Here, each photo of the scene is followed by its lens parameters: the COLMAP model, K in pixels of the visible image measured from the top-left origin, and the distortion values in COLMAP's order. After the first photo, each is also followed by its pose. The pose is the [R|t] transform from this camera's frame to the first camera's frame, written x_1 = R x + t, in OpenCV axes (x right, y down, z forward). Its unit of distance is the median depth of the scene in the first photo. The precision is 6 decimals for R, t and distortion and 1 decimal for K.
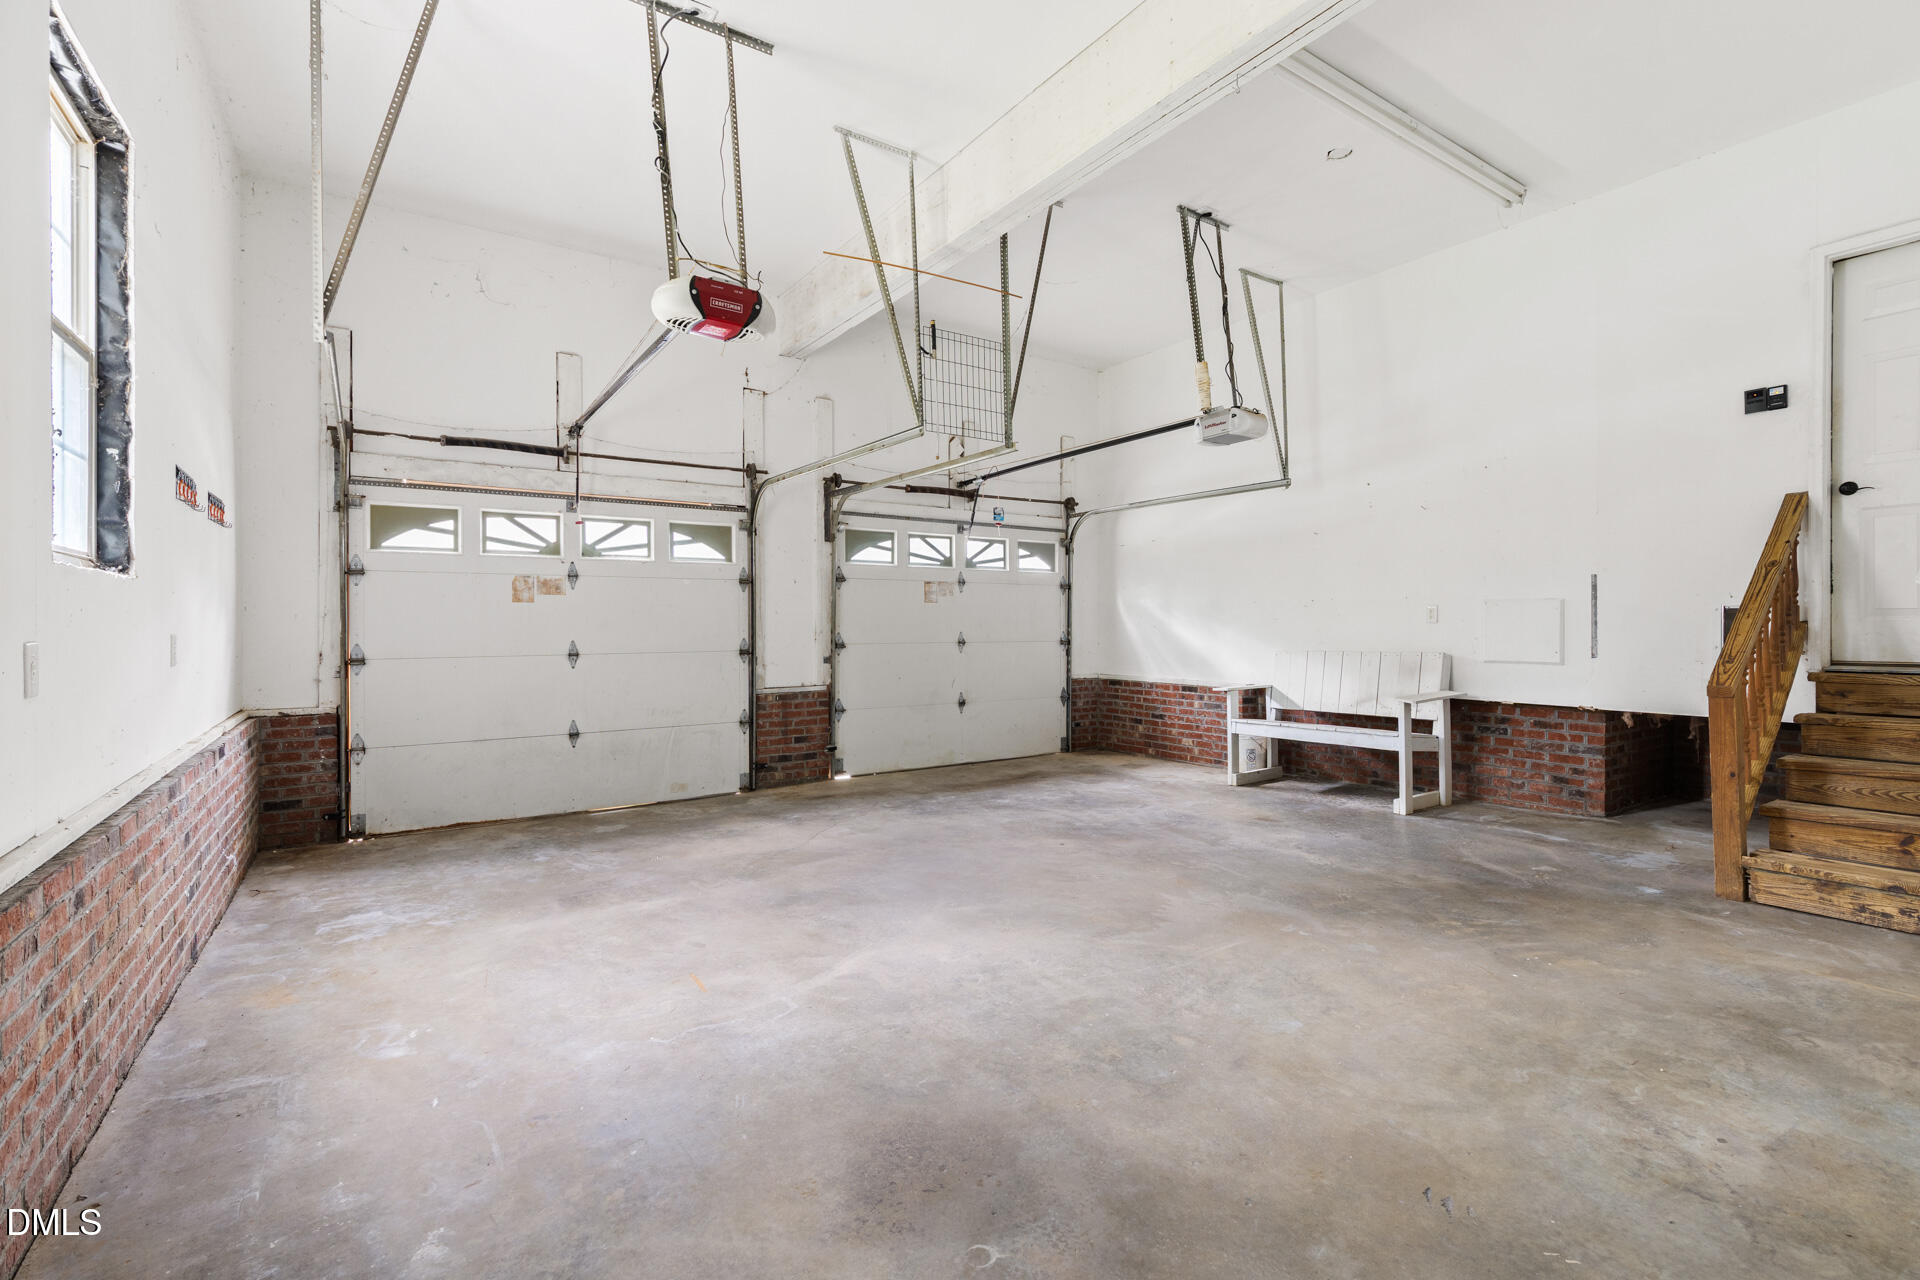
lens RADIAL K [[865.5, 0, 972.0], [0, 865.5, 630.9], [0, 0, 1]] dist [0.007927, -0.000172]
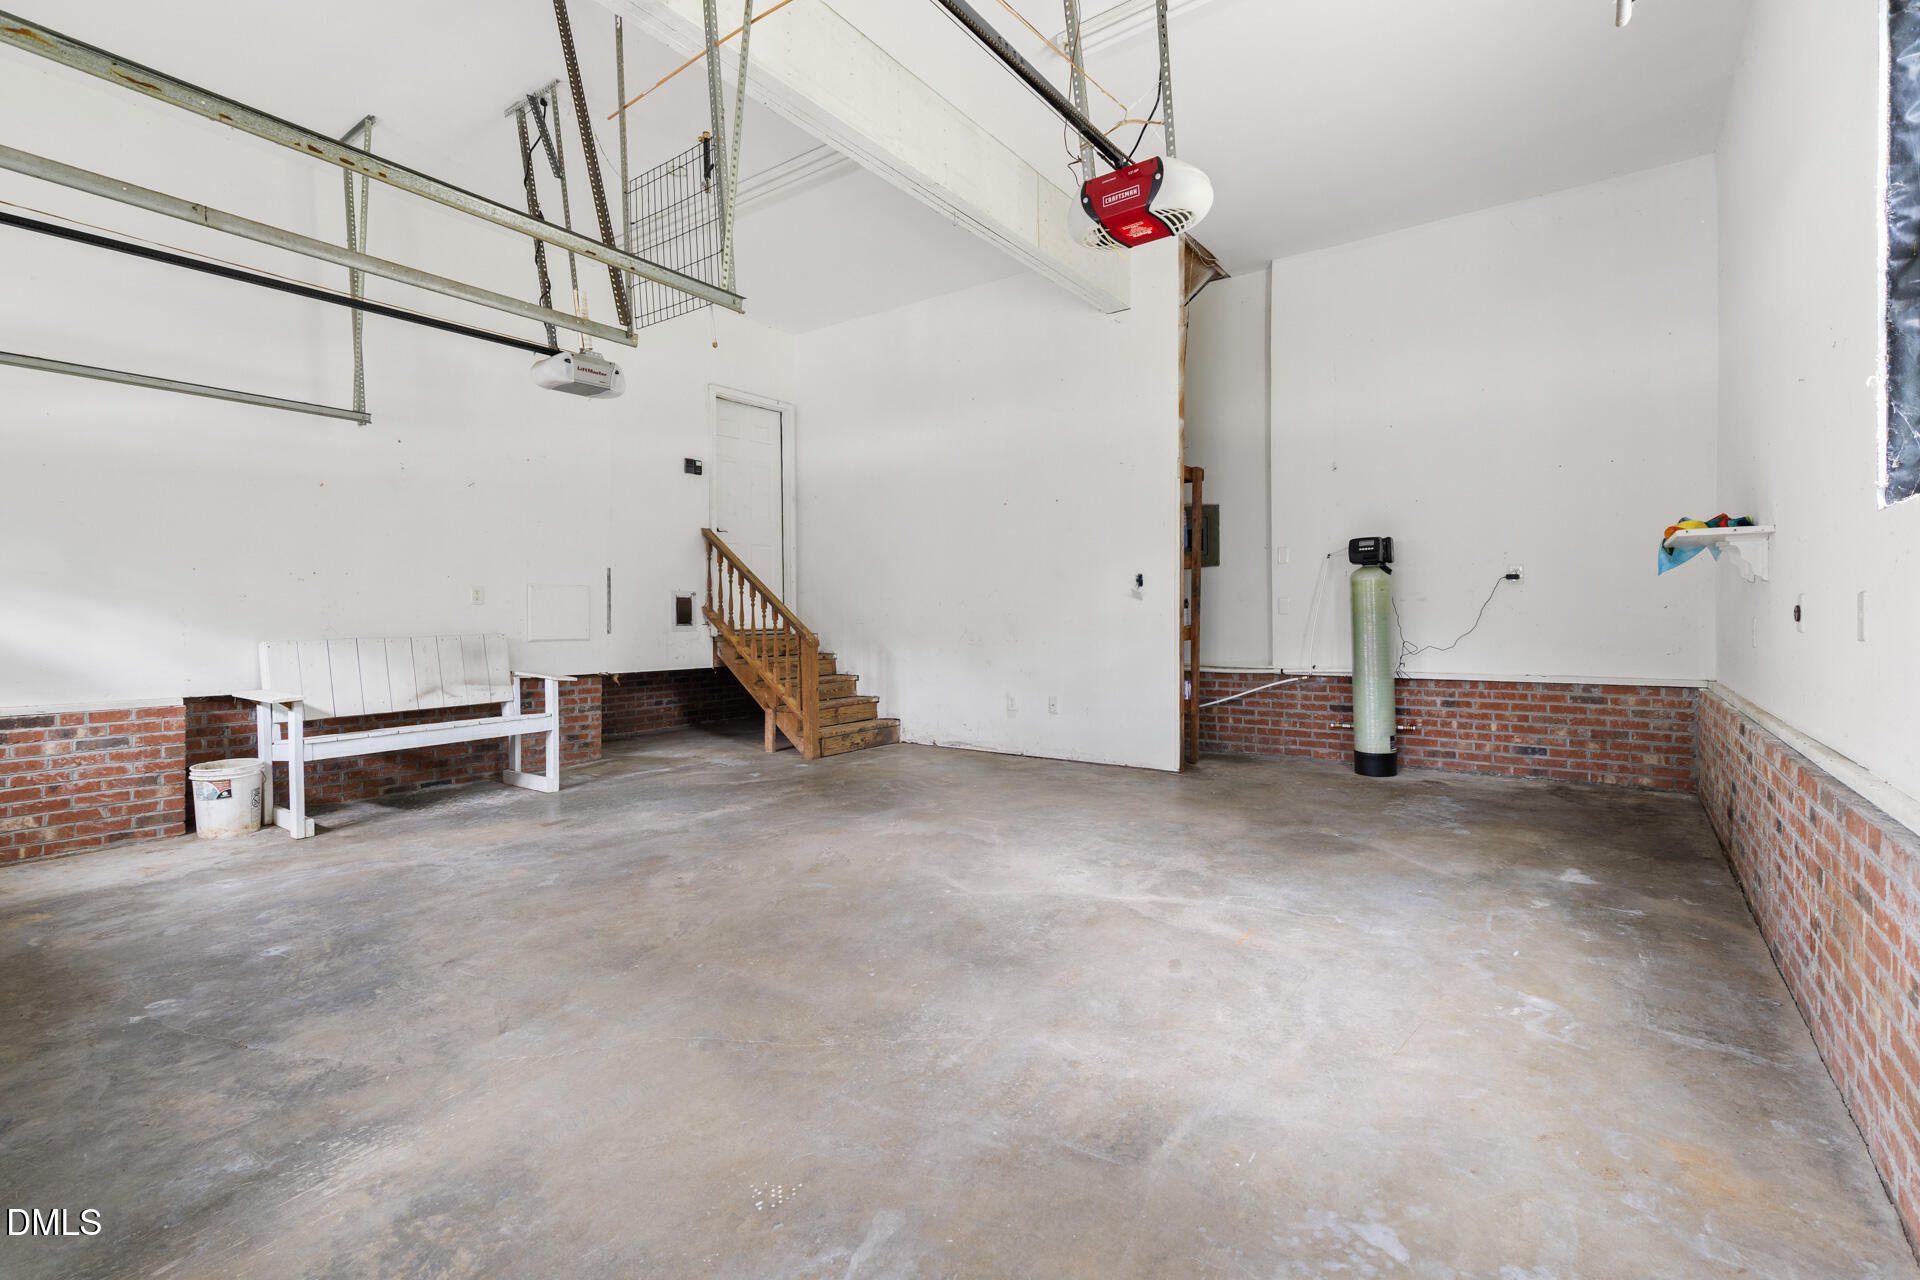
lens RADIAL K [[865.5, 0, 971.1], [0, 865.5, 632.5], [0, 0, 1]] dist [0.007927, -0.000172]
pose [[-0.333721, -0.013774, 0.942571, -1.017661], [0.011561, 0.999758, 0.018703, 0.018735], [-0.942601, 0.017139, -0.333481, 1.427575]]
